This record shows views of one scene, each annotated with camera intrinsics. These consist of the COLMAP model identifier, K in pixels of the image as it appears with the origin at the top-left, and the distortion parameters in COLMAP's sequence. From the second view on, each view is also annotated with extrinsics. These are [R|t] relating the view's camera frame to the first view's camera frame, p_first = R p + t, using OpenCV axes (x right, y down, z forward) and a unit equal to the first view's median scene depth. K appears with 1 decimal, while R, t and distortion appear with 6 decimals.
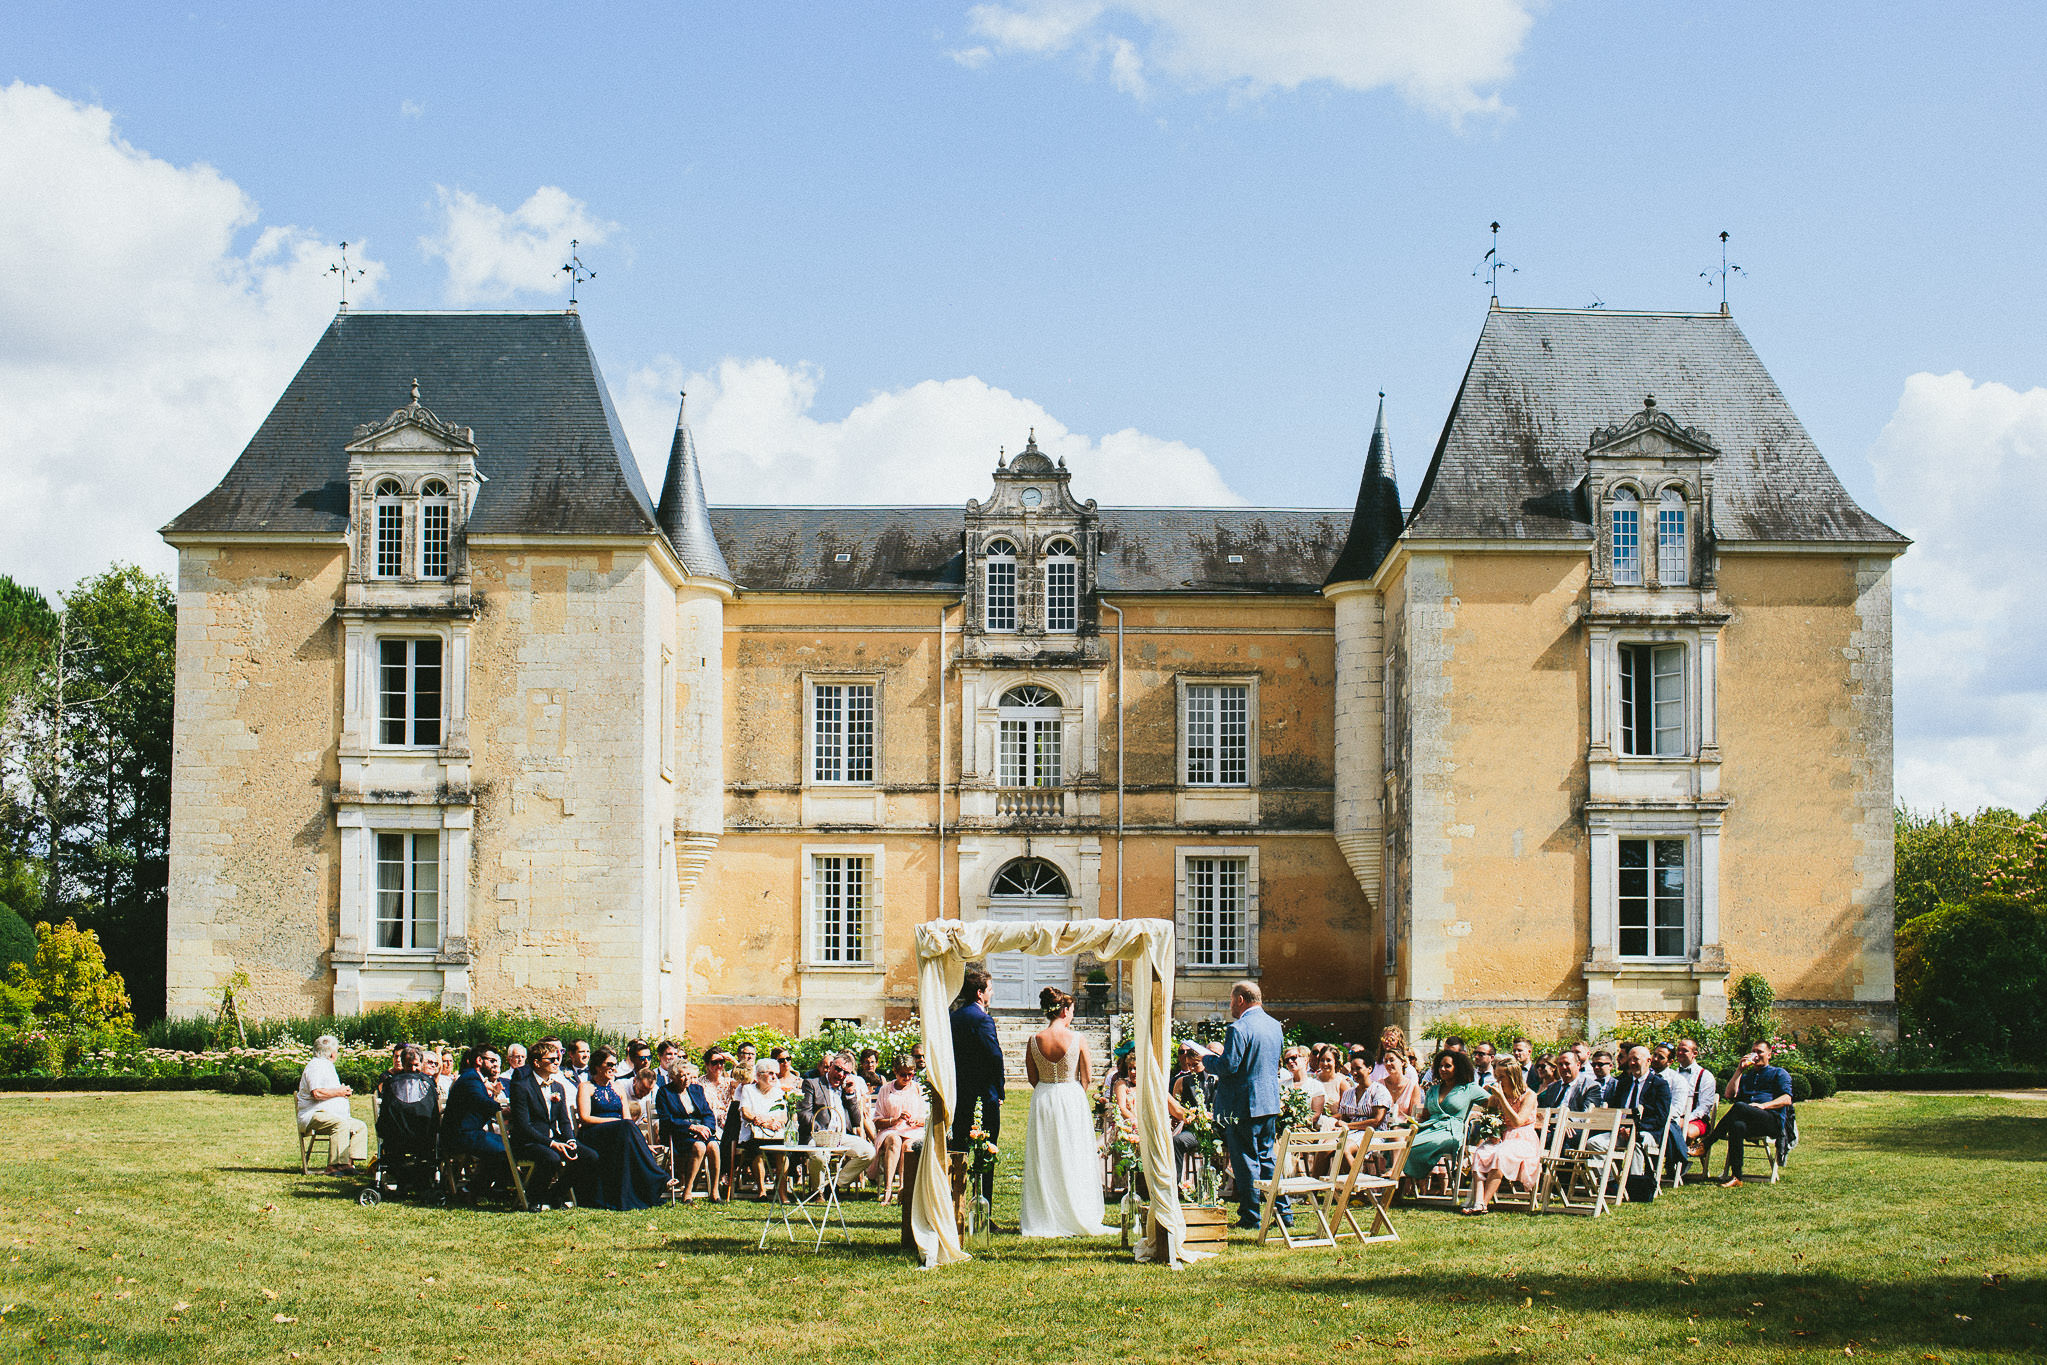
lens RADIAL K [[1796.5, 0, 1023.5], [0, 1796.5, 682.5], [0, 0, 1]] dist [-0.061758, 0.012039]
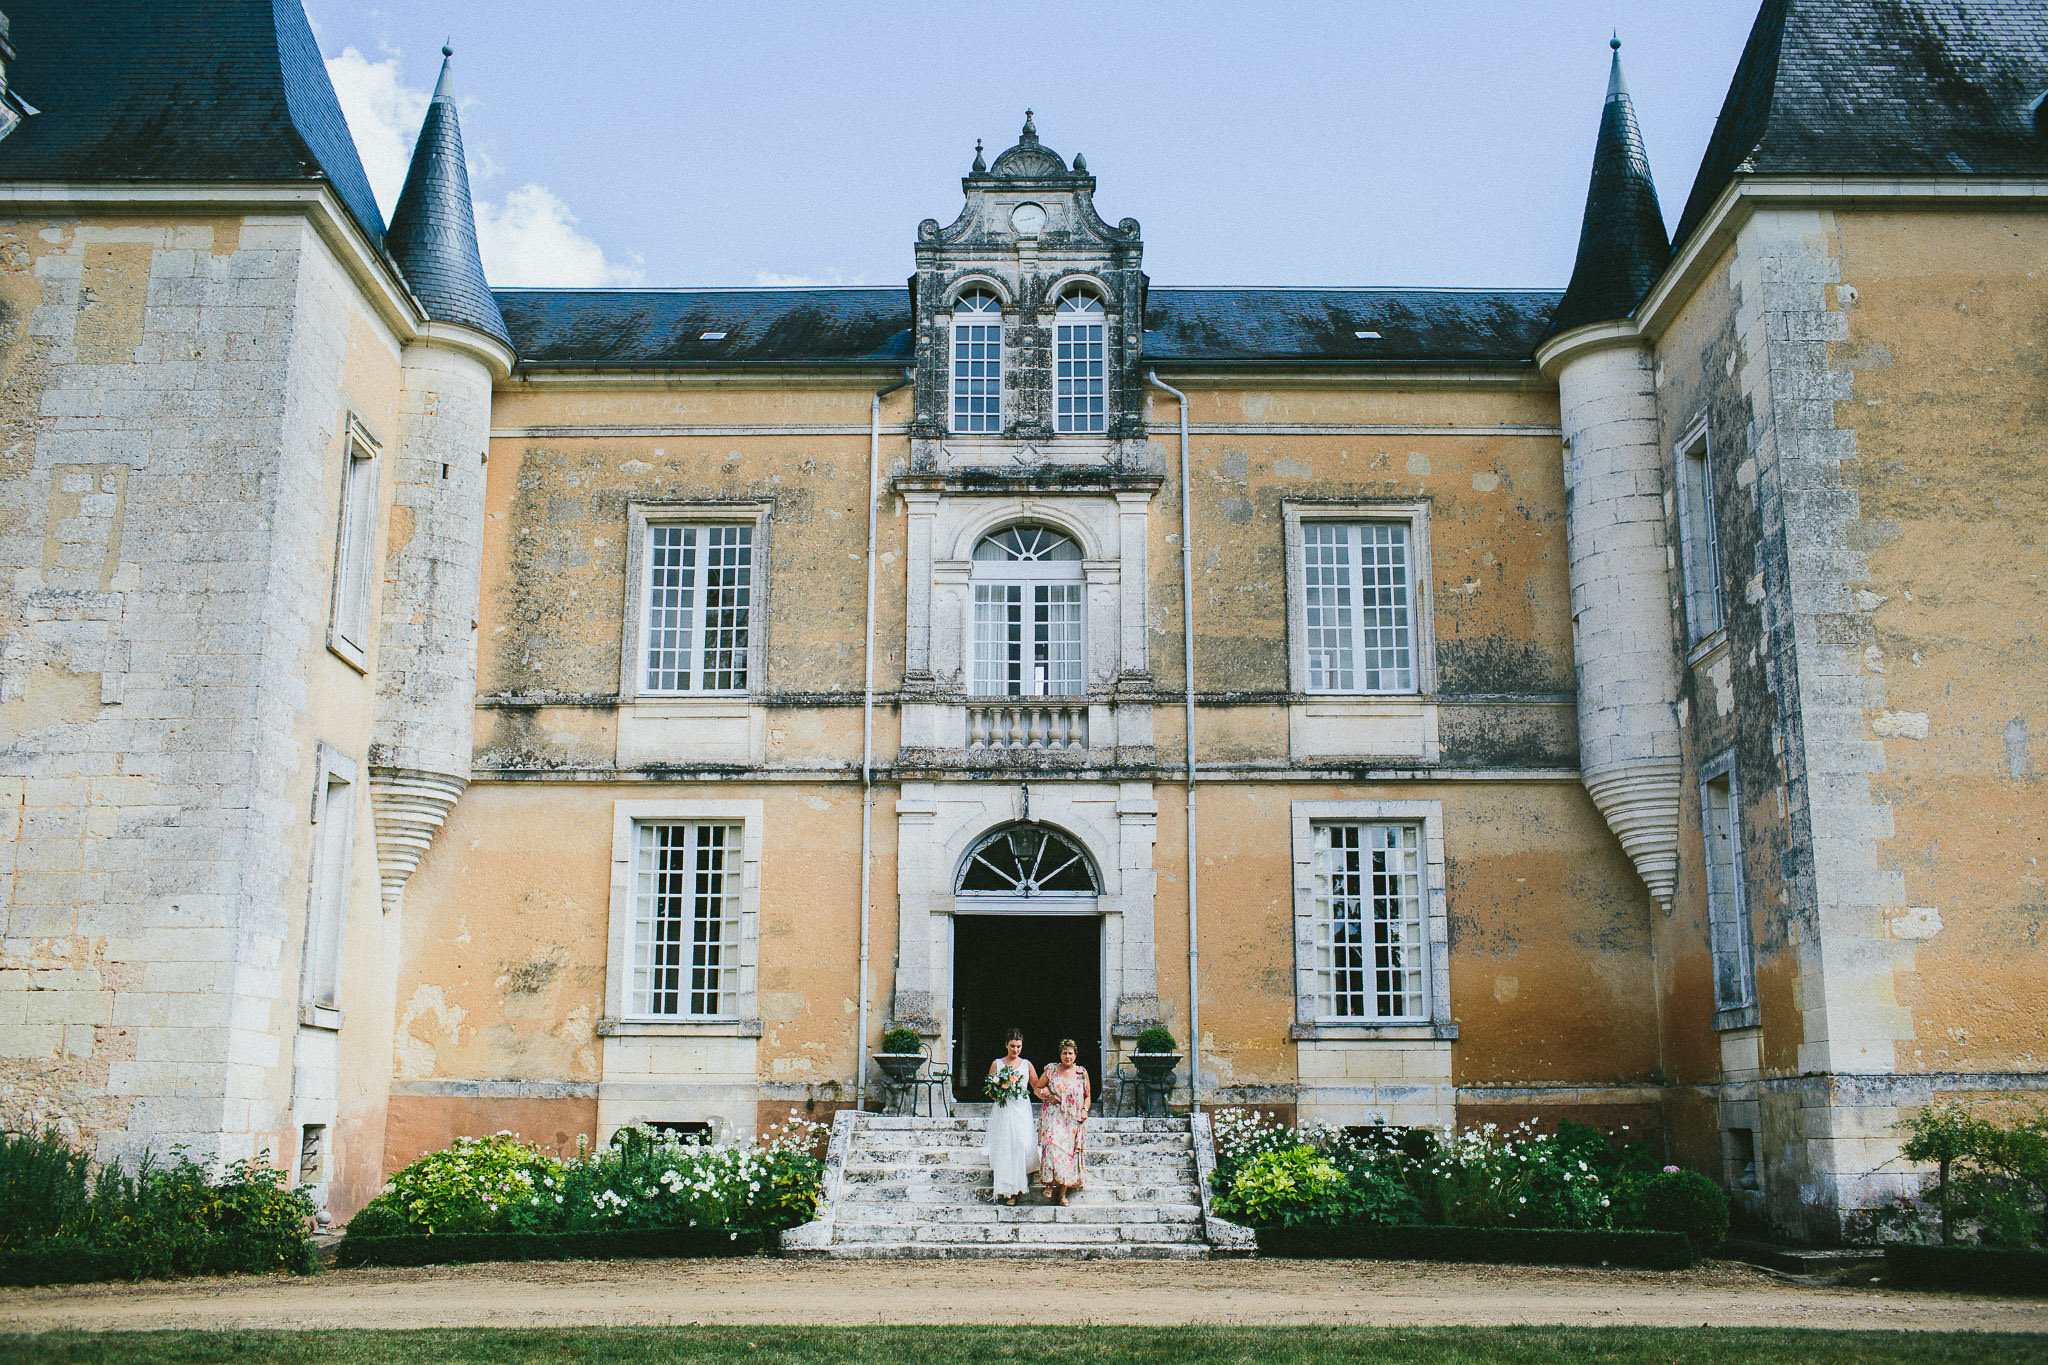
lens RADIAL K [[1148.2, 0, 1020.1], [0, 1148.2, 793.7], [0, 0, 1]] dist [-0.035967, 0.011964]
pose [[0.999895, -0.000627, 0.014496, -0.003919], [0.002082, 0.994929, -0.100563, 0.124347], [-0.014360, 0.100583, 0.994825, 0.649861]]
